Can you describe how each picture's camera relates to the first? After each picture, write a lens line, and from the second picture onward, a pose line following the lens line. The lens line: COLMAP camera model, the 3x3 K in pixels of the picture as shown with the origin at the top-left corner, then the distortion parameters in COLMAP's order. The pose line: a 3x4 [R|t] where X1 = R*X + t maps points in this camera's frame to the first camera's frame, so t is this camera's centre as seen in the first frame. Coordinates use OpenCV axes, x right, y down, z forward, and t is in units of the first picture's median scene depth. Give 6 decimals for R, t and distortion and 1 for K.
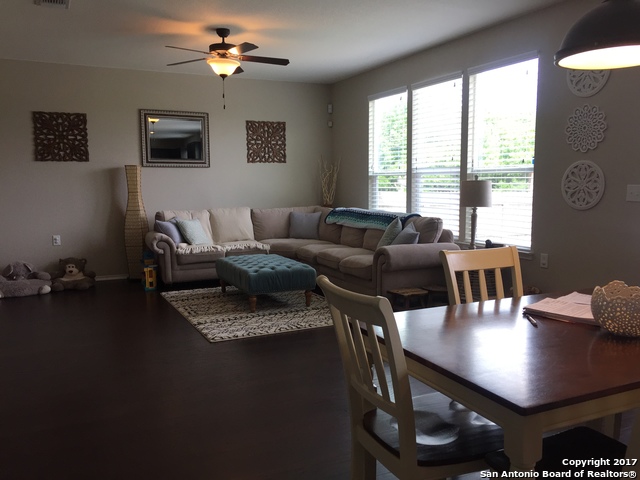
lens RADIAL K [[550.0, 0, 322.2], [0, 550.0, 243.3], [0, 0, 1]] dist [0.068962, -0.055965]
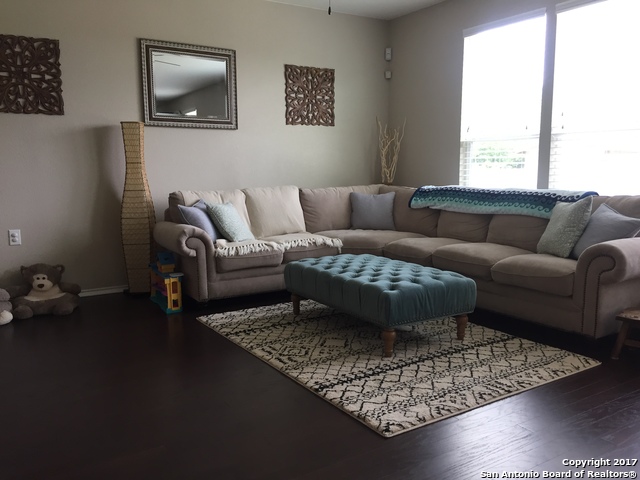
lens RADIAL K [[550.0, 0, 318.3], [0, 550.0, 238.6], [0, 0, 1]] dist [0.068962, -0.055965]
pose [[0.992582, -0.014170, 0.120749, -0.206971], [0.012328, 0.999796, 0.015993, -0.009568], [-0.120951, -0.014386, 0.992554, 0.317895]]
